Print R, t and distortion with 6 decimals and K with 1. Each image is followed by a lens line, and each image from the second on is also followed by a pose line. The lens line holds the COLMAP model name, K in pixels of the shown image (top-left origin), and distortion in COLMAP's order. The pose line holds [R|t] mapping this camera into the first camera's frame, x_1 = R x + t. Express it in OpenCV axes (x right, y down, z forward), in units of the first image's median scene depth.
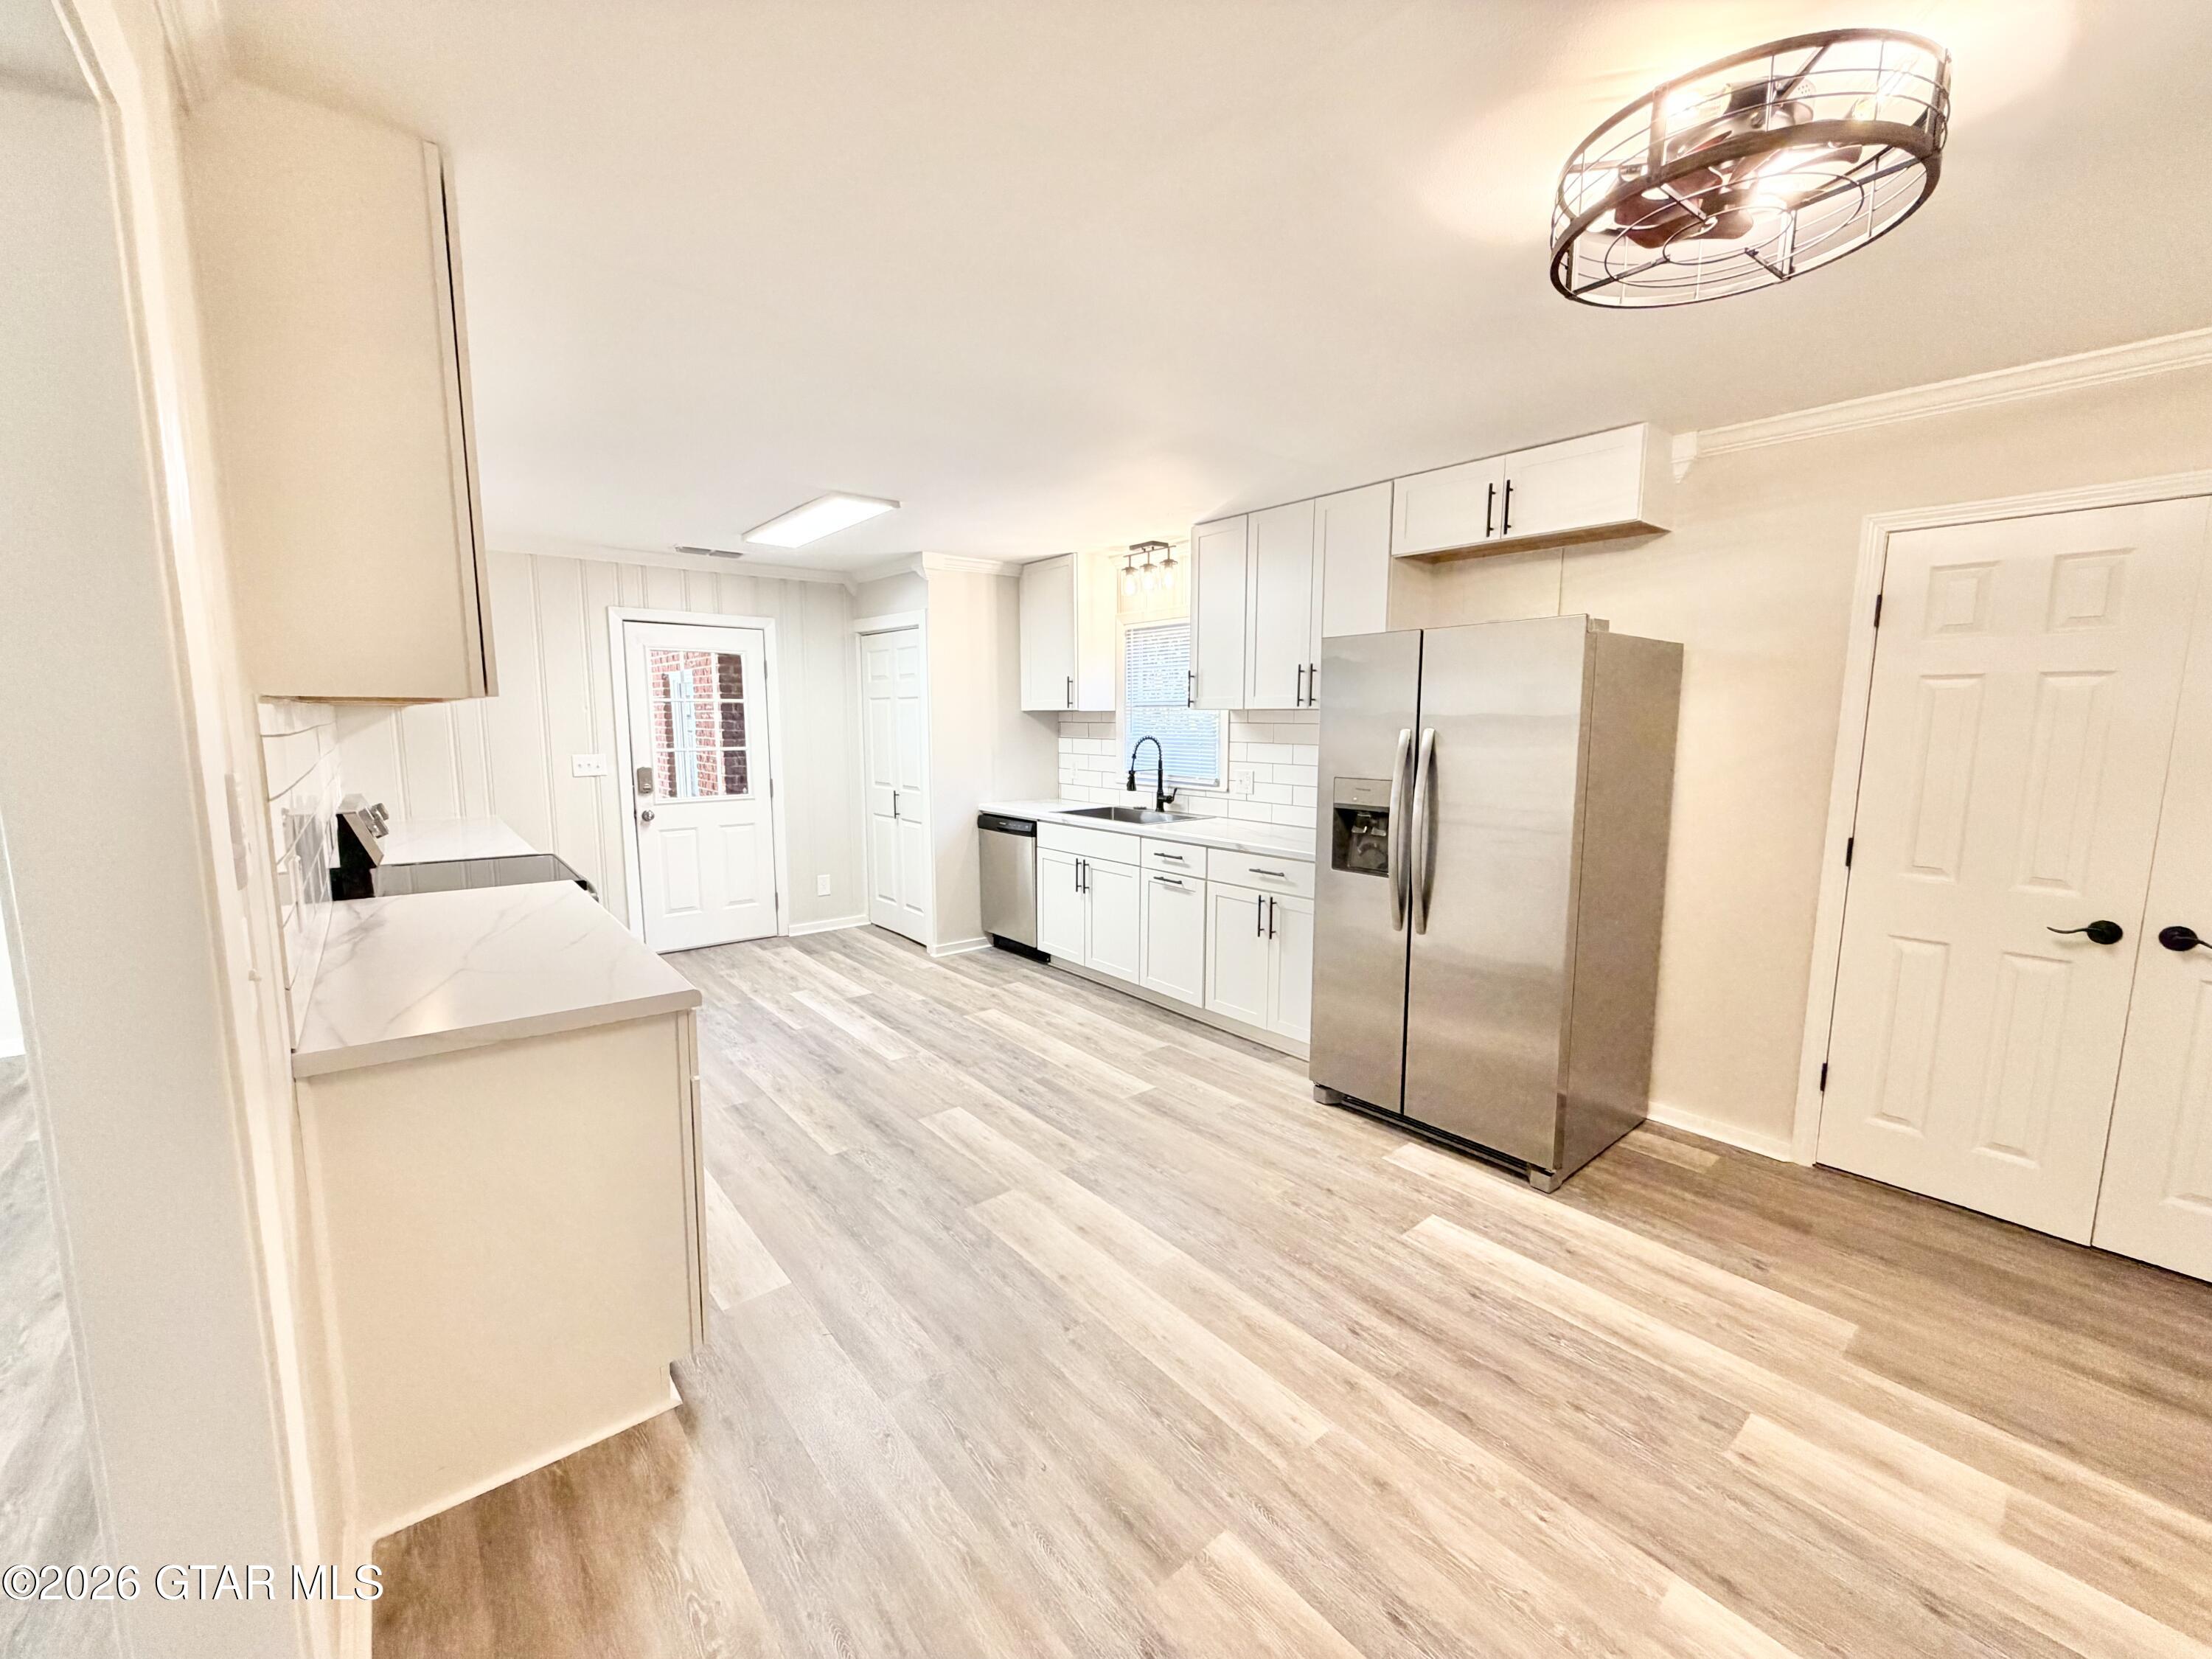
lens RADIAL K [[881.5, 0, 1101.1], [0, 881.5, 832.2], [0, 0, 1]] dist [0.001563, -0.000089]
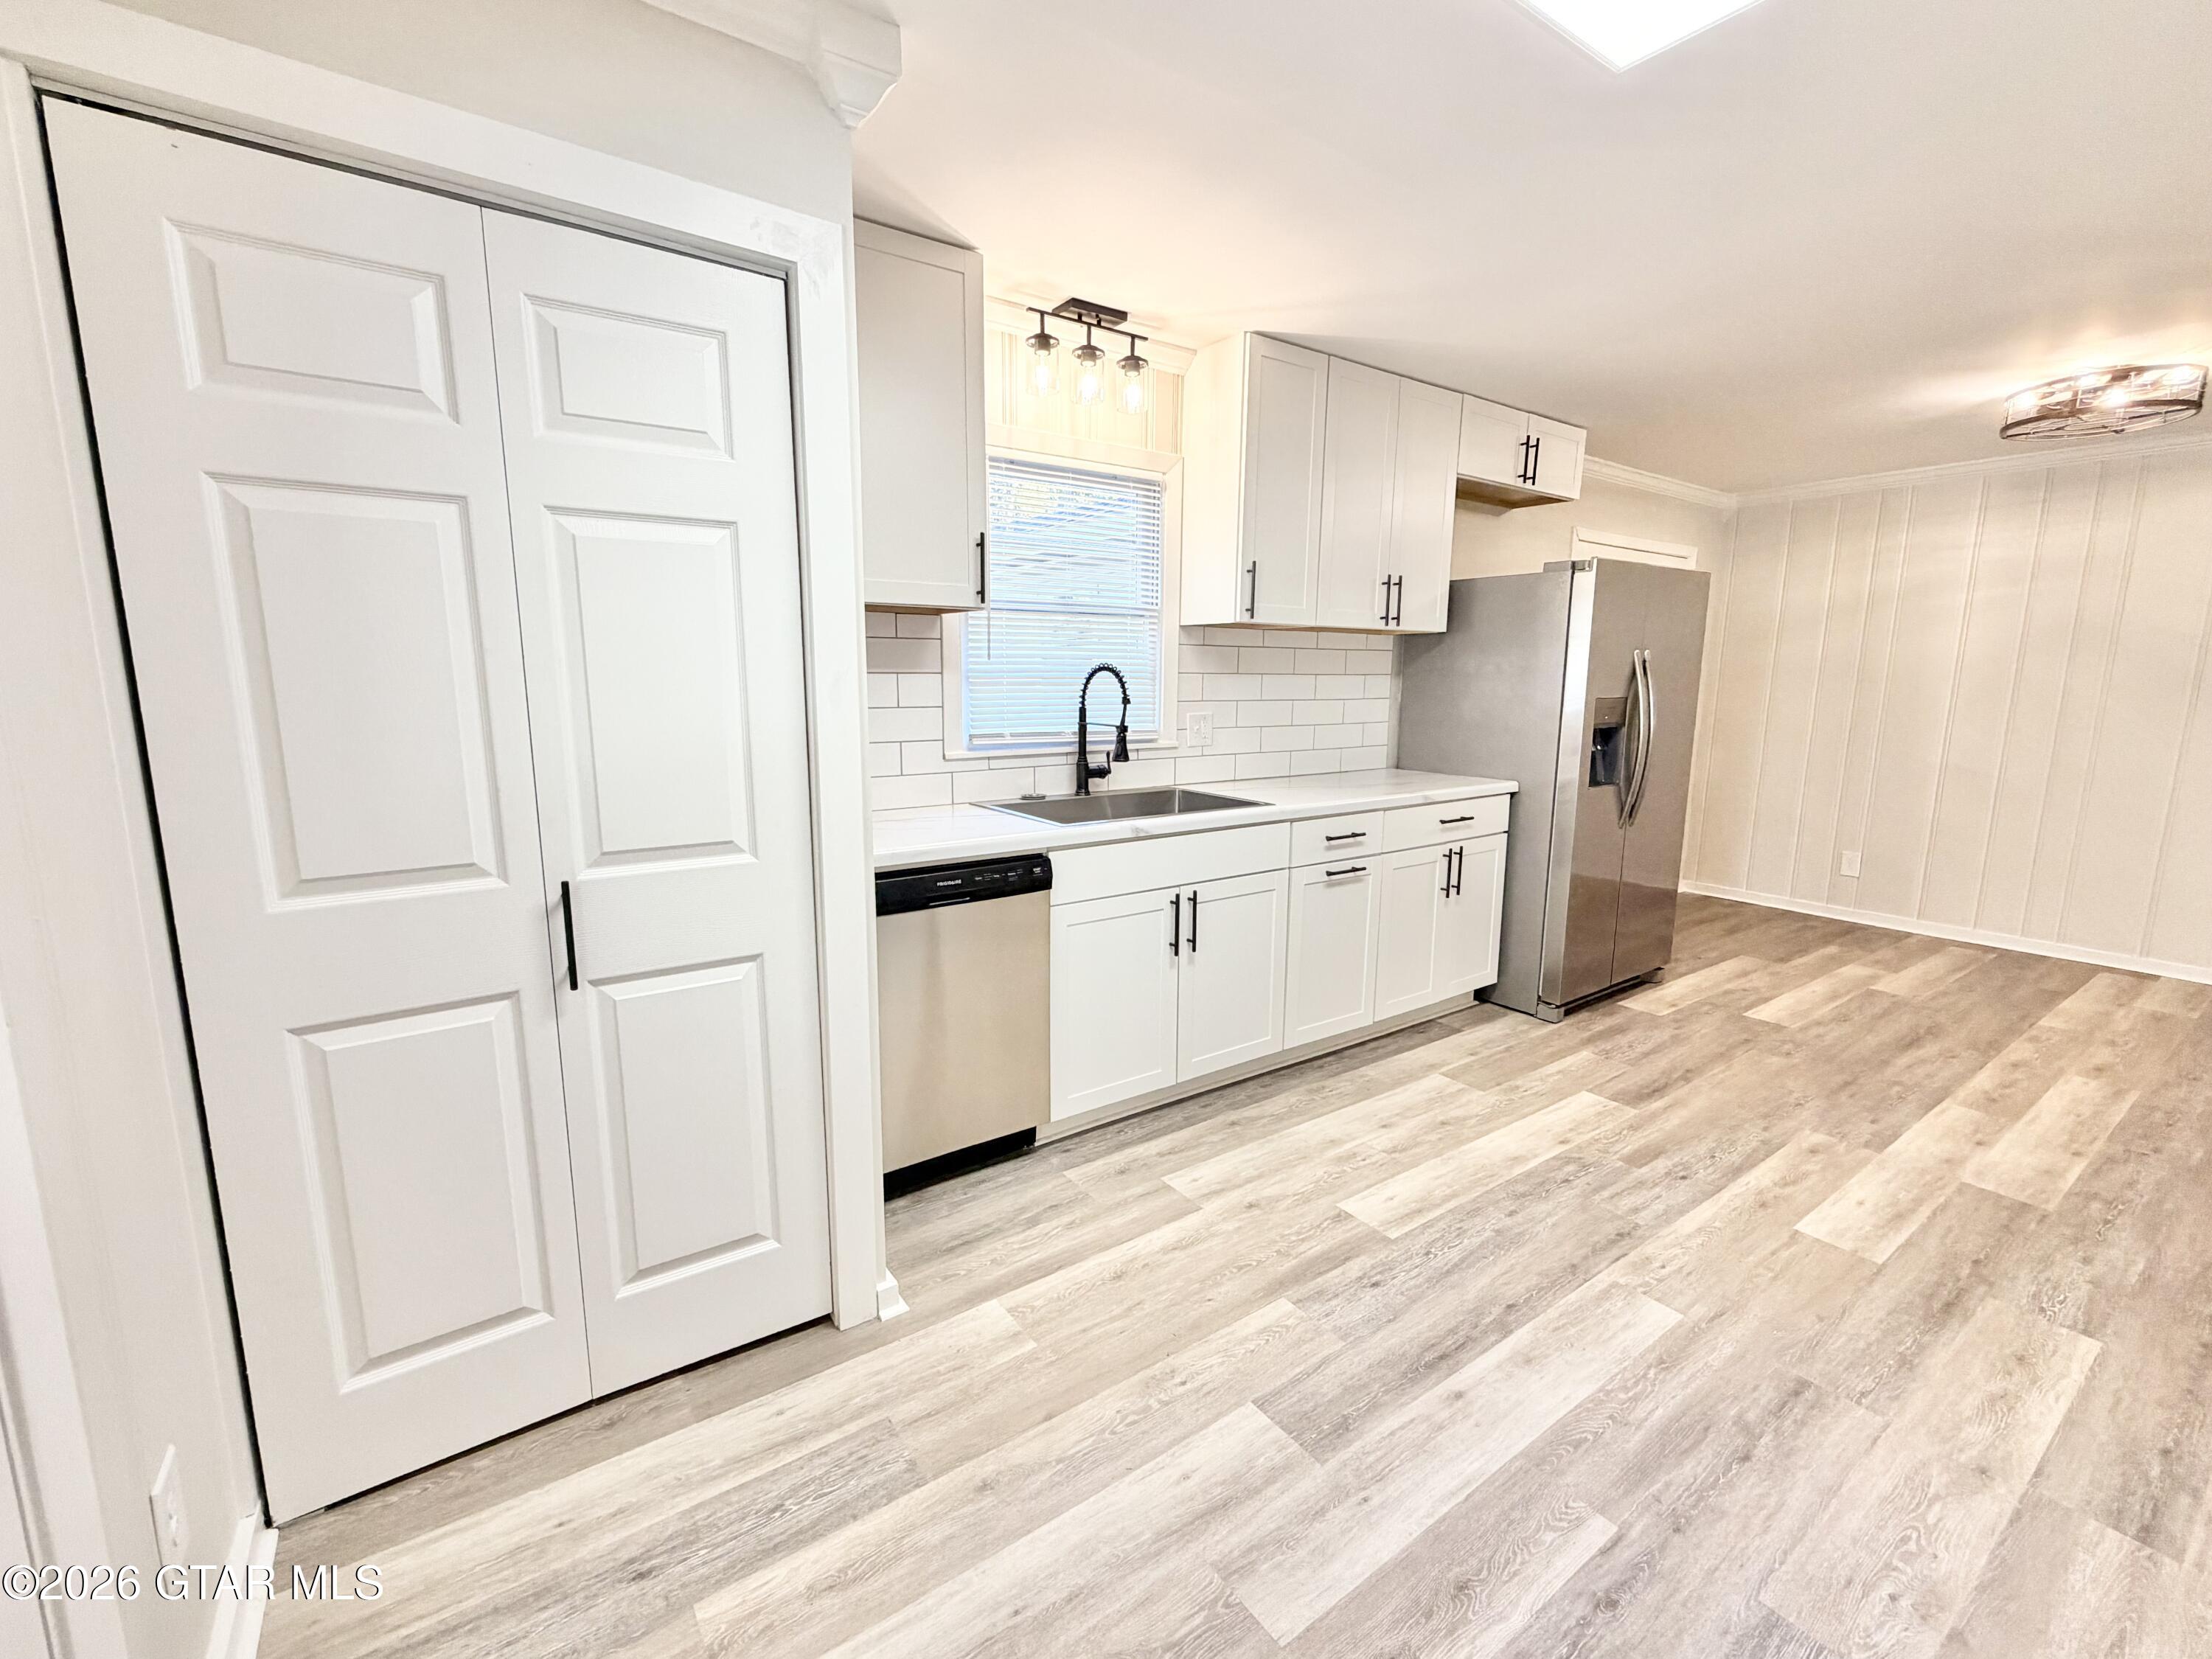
lens RADIAL K [[948.1, 0, 1106.0], [0, 948.1, 829.5], [0, 0, 1]] dist [-0.000188, 0.000671]
pose [[0.072939, -0.163945, 0.983769, -0.693756], [0.124753, 0.980149, 0.154093, -0.120739], [-0.989503, 0.111489, 0.091944, 1.166334]]
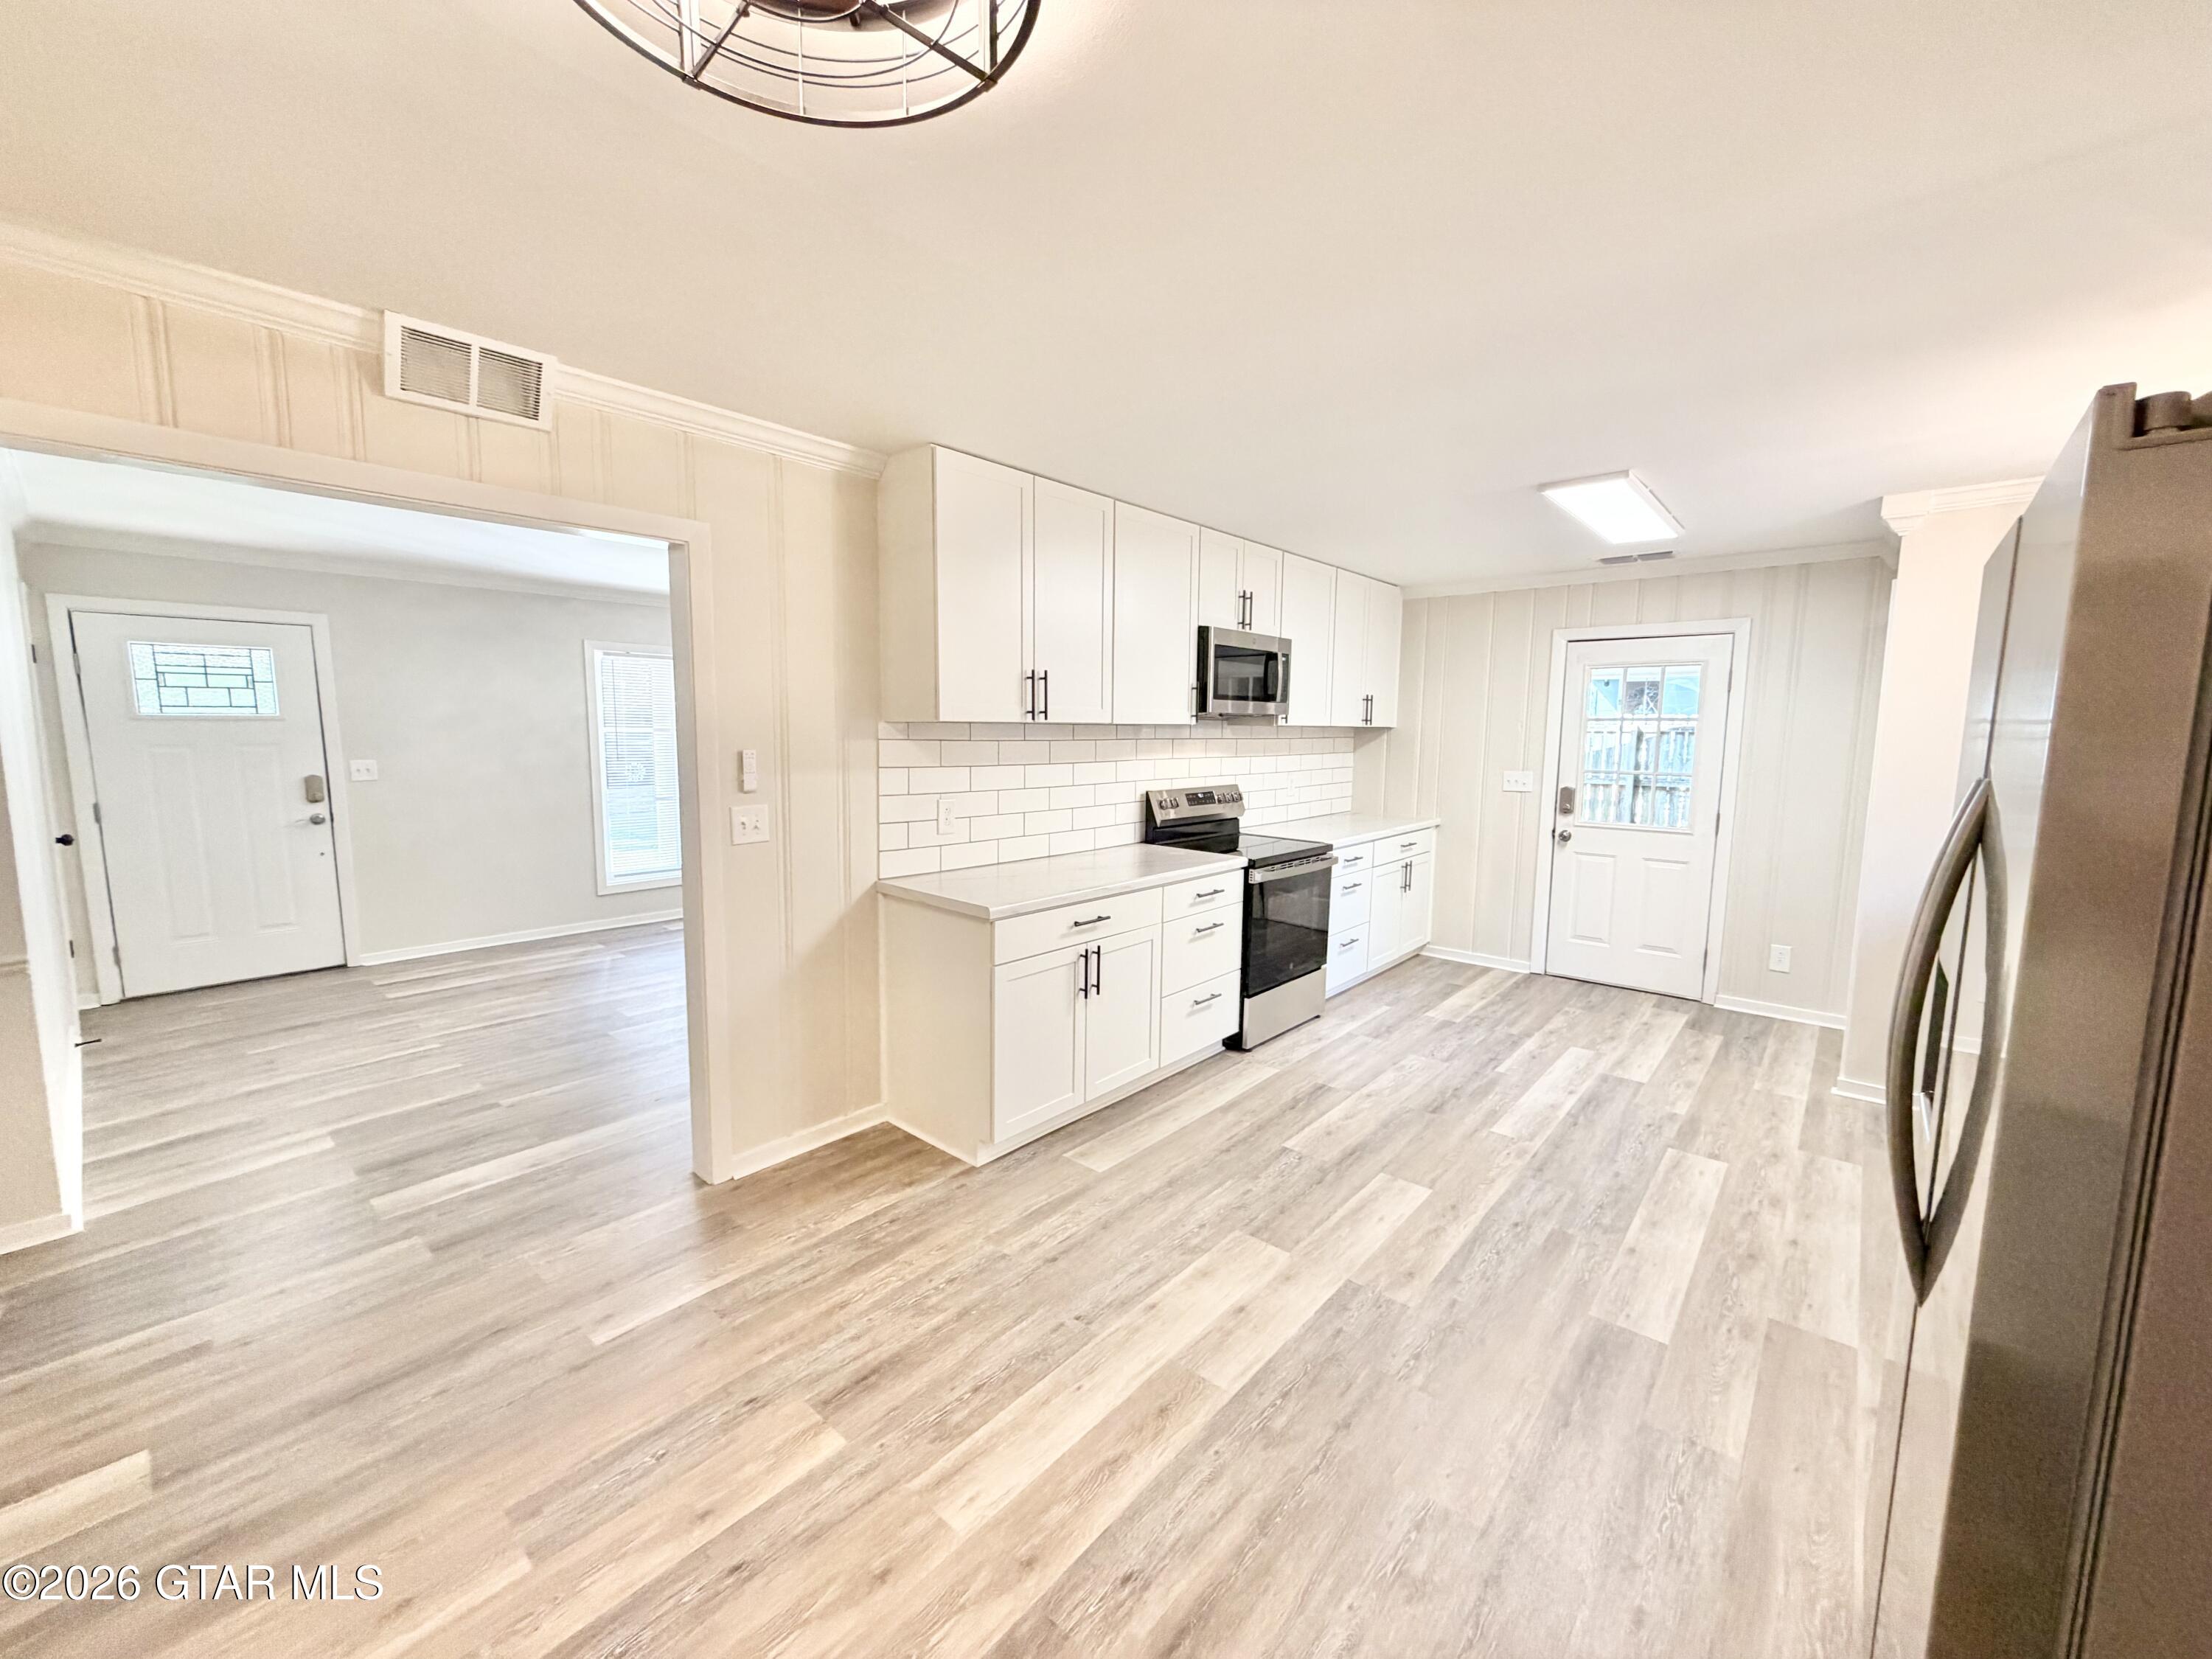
lens RADIAL K [[881.5, 0, 1101.1], [0, 881.5, 832.2], [0, 0, 1]] dist [0.001563, -0.000089]
pose [[0.164025, 0.114802, -0.979753, 0.487982], [-0.138523, 0.986044, 0.092348, -0.055473], [0.976682, 0.120571, 0.177639, 0.407923]]
